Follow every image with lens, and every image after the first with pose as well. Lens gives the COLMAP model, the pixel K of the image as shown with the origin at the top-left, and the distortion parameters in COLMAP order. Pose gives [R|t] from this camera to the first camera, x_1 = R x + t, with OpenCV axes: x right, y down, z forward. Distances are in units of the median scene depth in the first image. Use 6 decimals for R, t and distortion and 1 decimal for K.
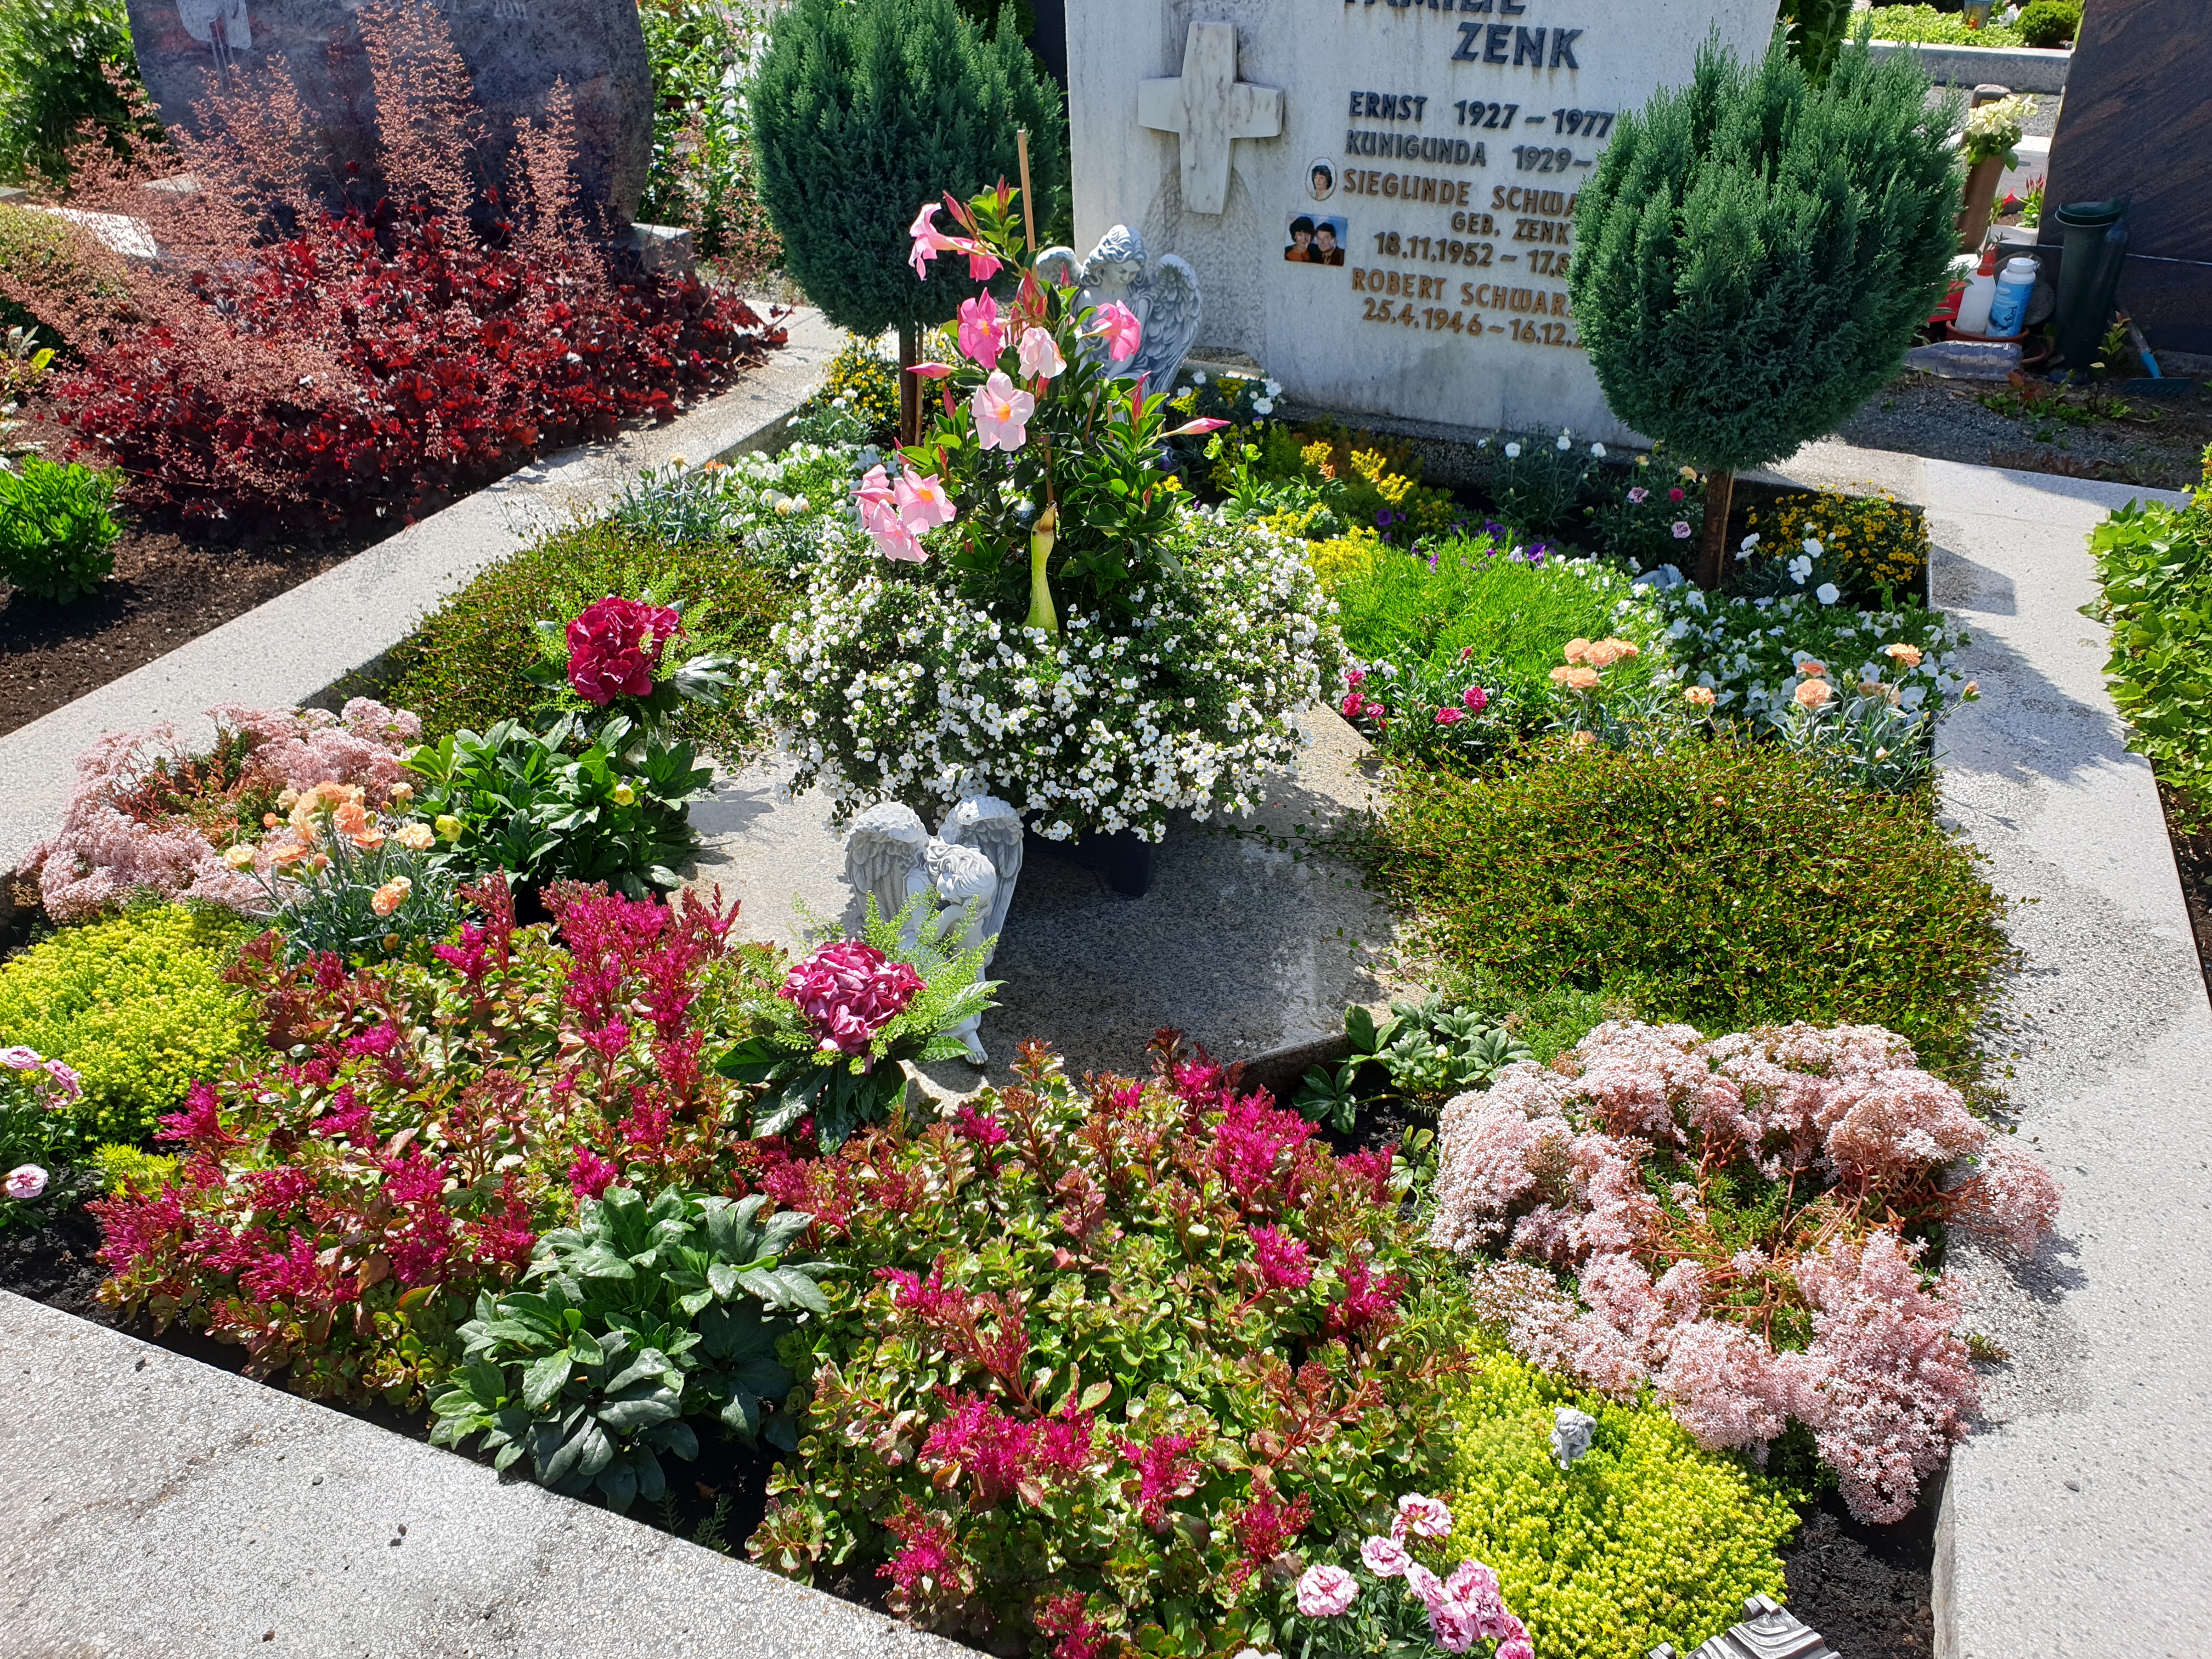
lens RADIAL K [[1642.4, 0, 1177.6], [0, 1642.4, 884.0], [0, 0, 1]] dist [0.008868, 0.005364]
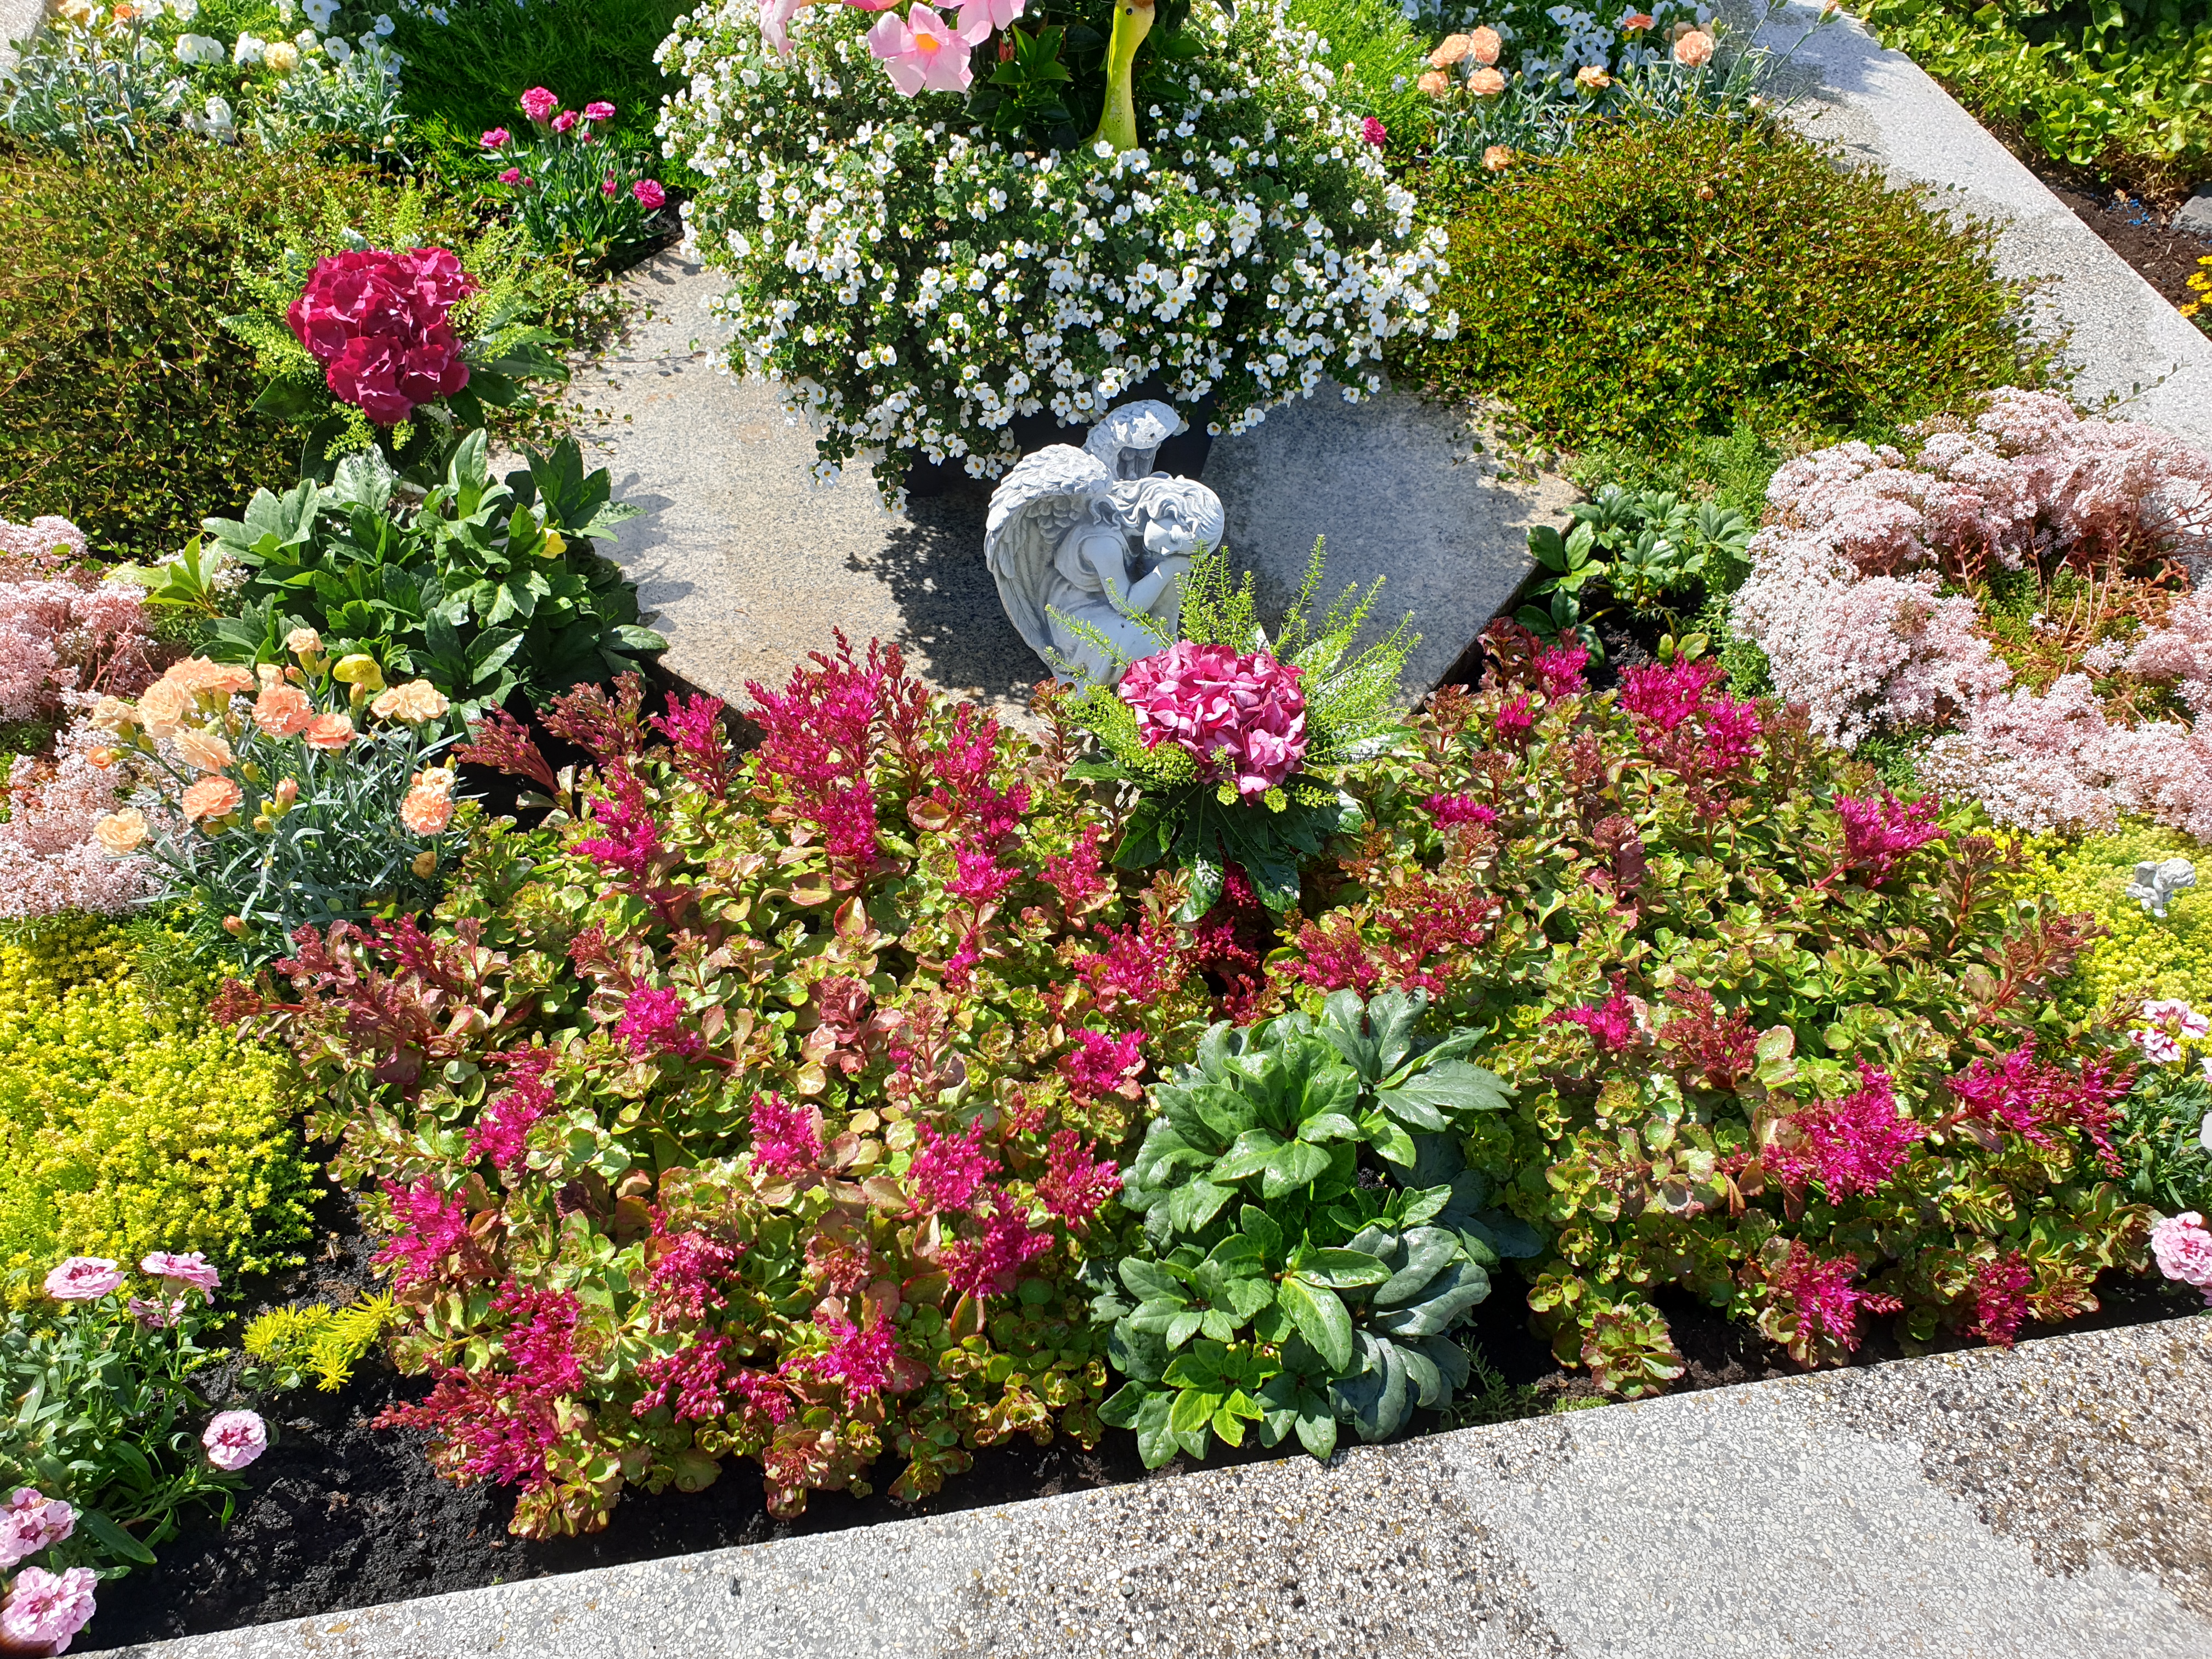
lens RADIAL K [[1661.4, 0, 1055.3], [0, 1661.4, 834.3], [0, 0, 1]] dist [0.007758, 0.011609]
pose [[0.859555, -0.363792, 0.358916, -0.530920], [0.250306, 0.912007, 0.324947, -0.138985], [-0.445547, -0.189472, 0.874979, 0.343227]]
